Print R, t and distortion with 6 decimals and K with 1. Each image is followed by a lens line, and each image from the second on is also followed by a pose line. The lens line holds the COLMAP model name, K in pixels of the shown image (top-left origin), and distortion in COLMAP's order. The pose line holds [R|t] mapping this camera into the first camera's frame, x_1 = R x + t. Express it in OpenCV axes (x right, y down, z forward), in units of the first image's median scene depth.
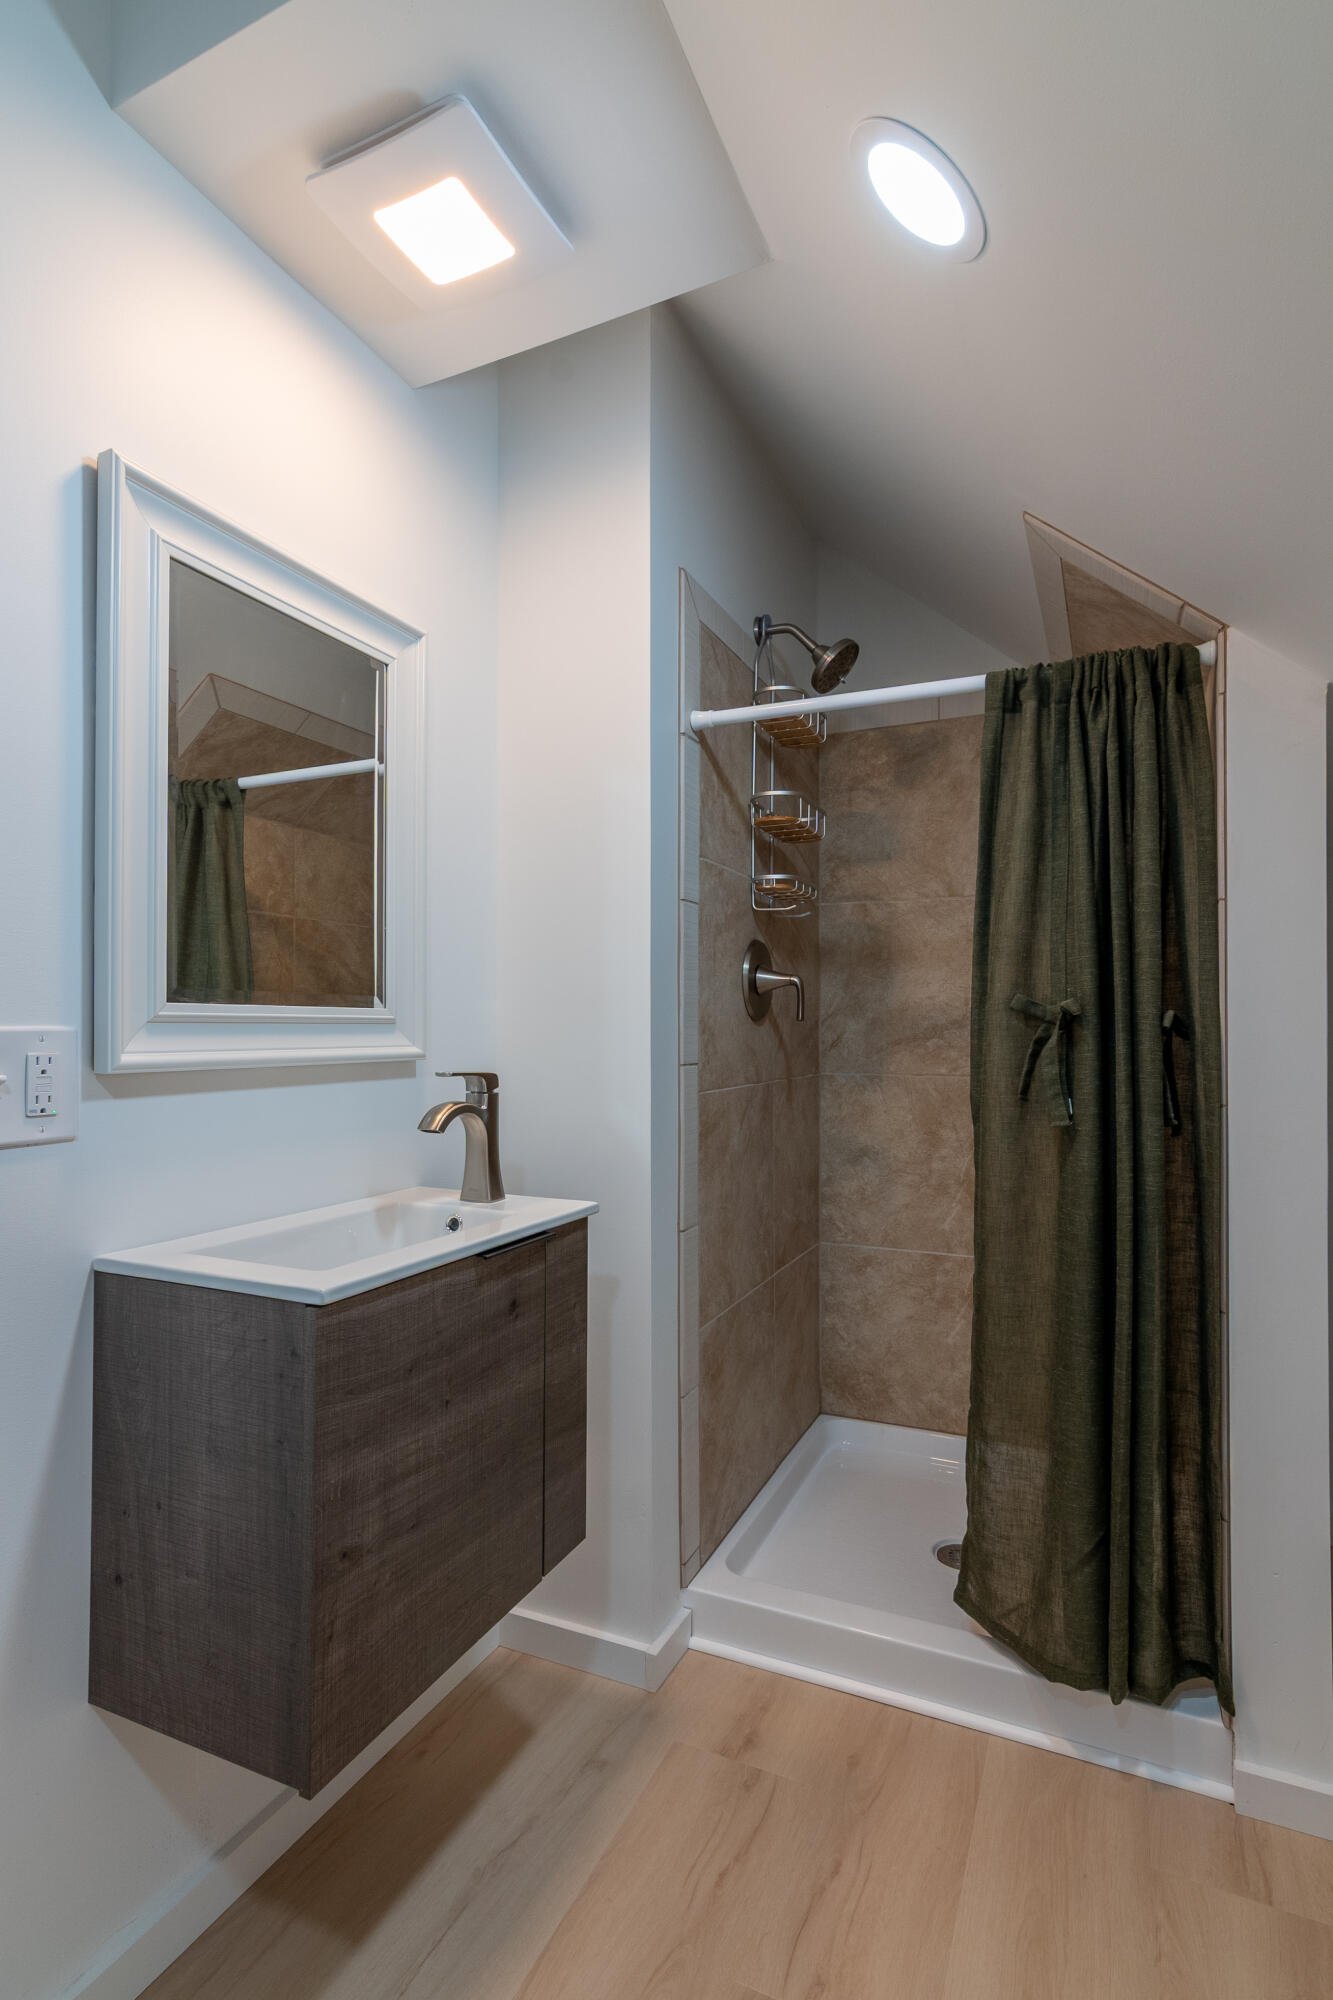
lens RADIAL K [[973.0, 0, 672.8], [0, 973.0, 1024.7], [0, 0, 1]] dist [0.003235, 0.000319]
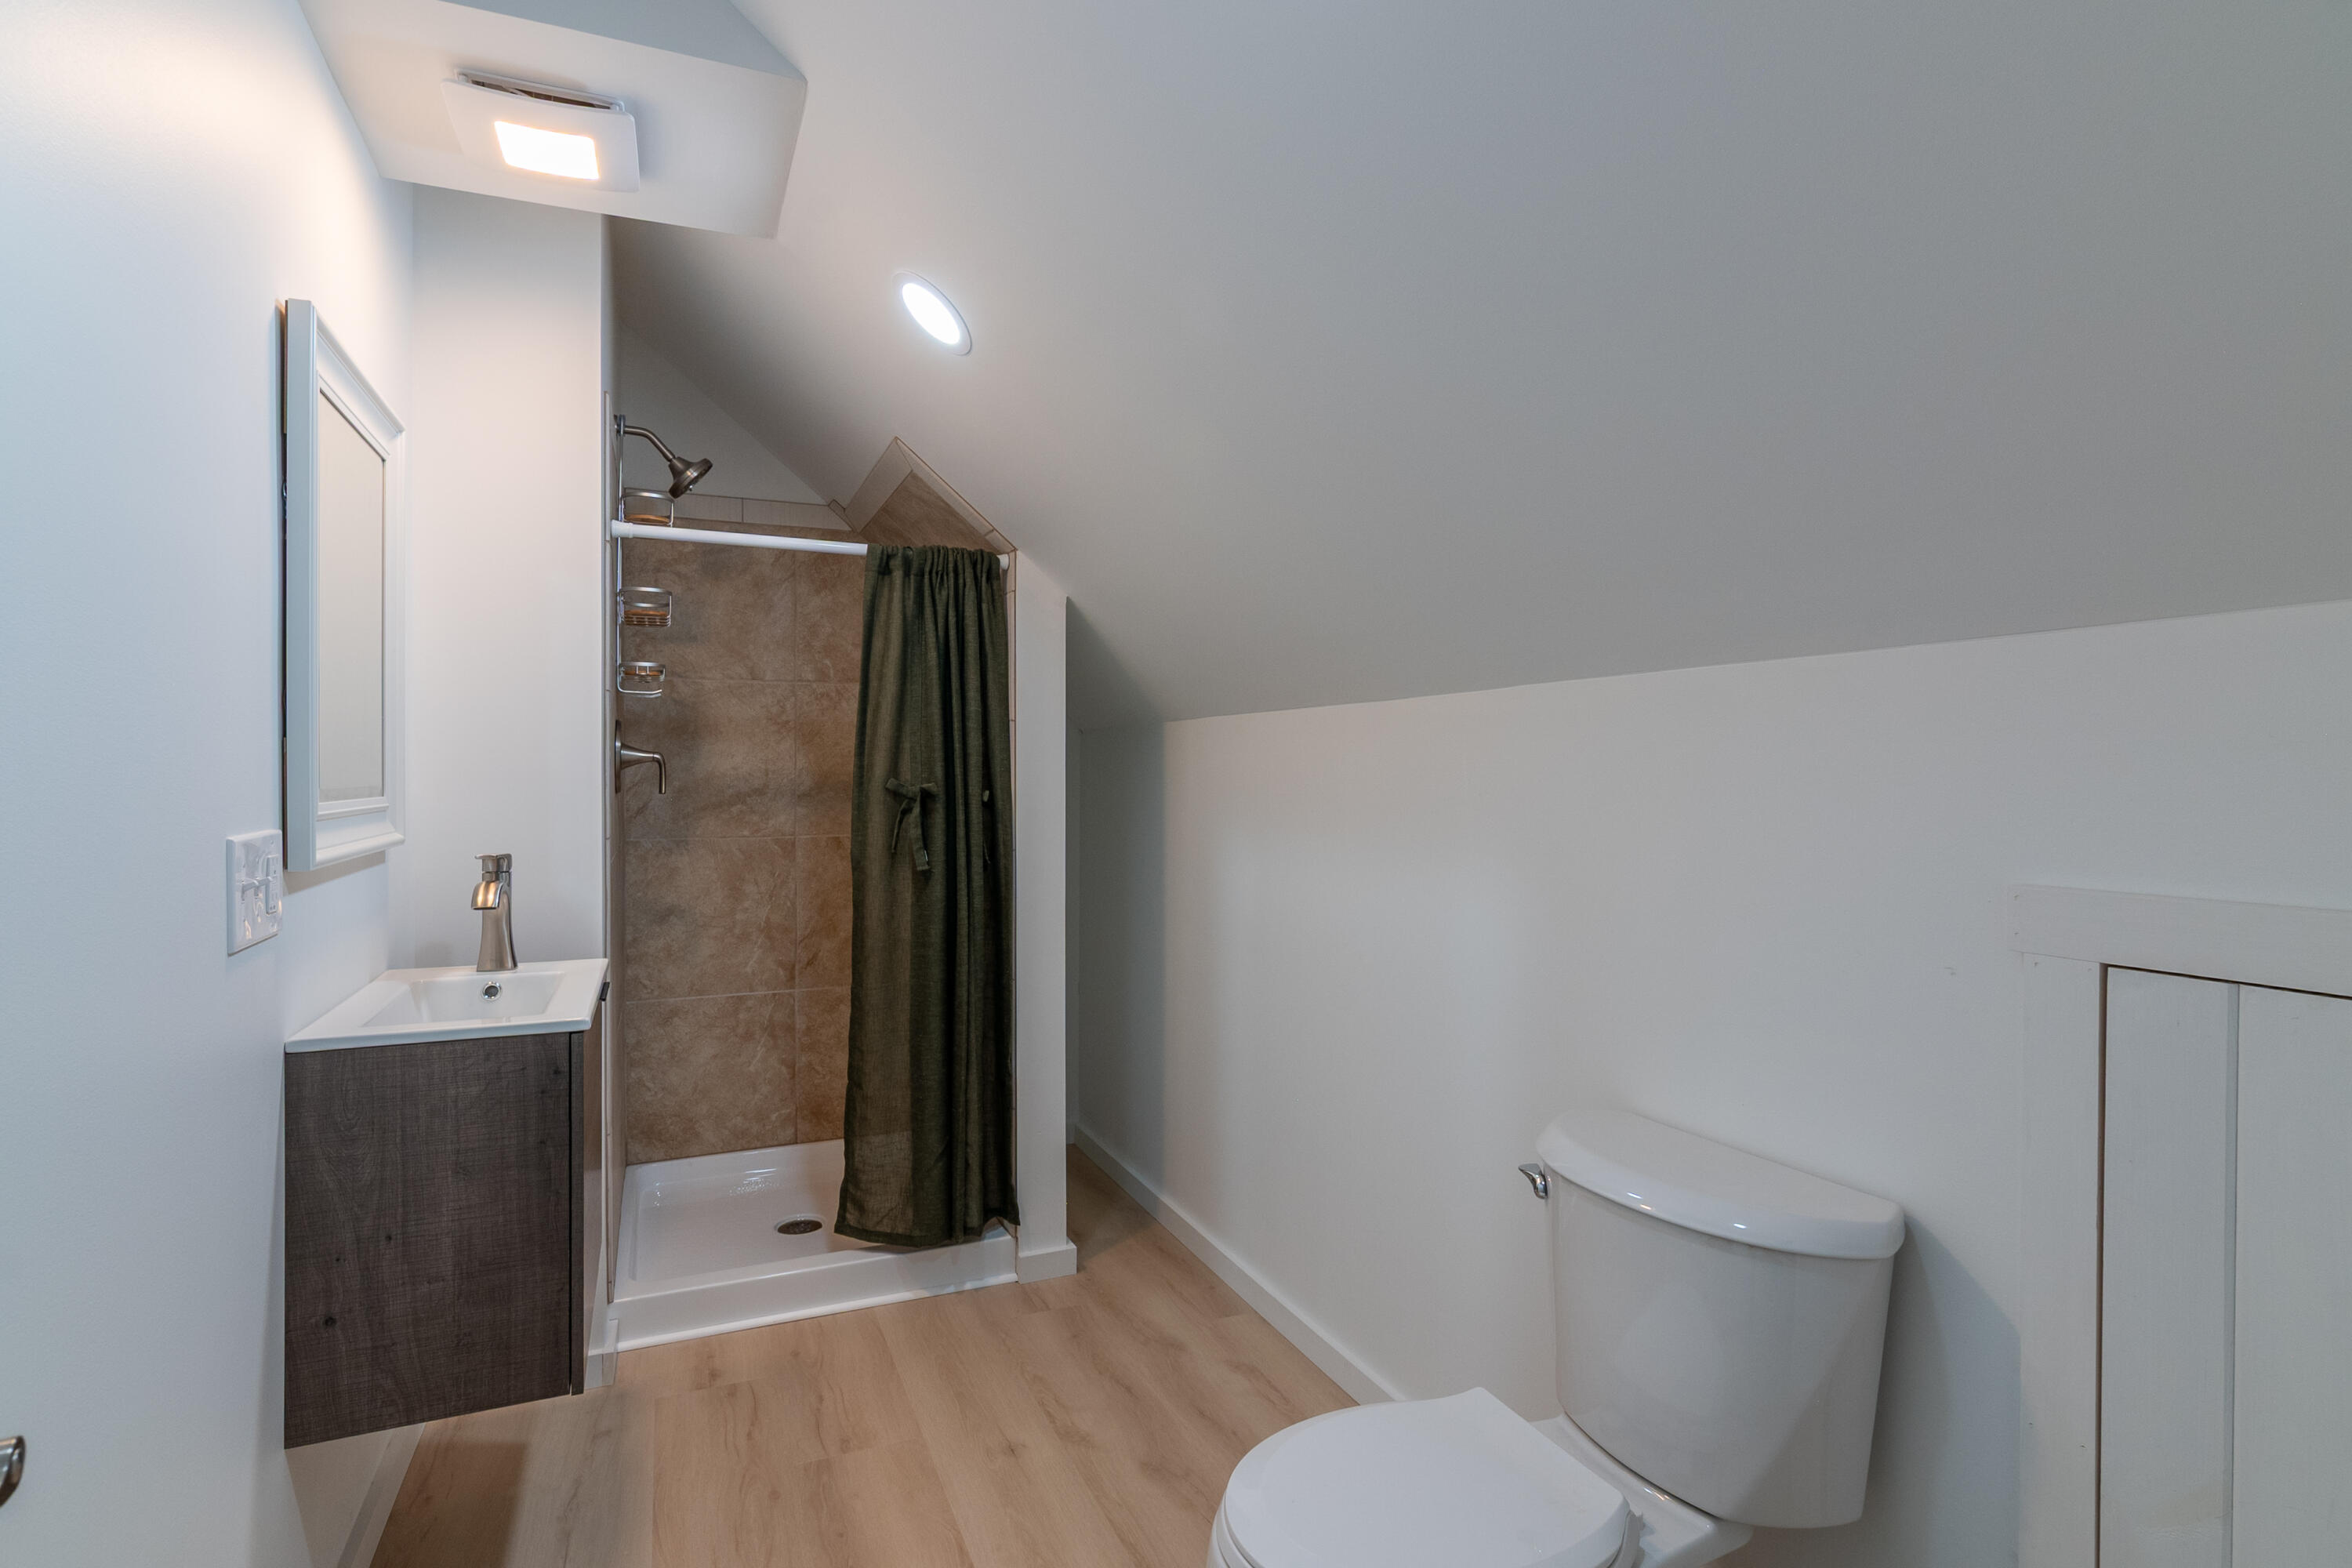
lens RADIAL K [[1144.2, 0, 1174.9], [0, 1144.2, 779.8], [0, 0, 1]] dist [0.003235, 0.000319]
pose [[0.659423, -0.003634, 0.751763, -0.623297], [-0.006114, 0.999929, 0.010196, -0.049460], [-0.751747, -0.011320, 0.659354, -0.402615]]
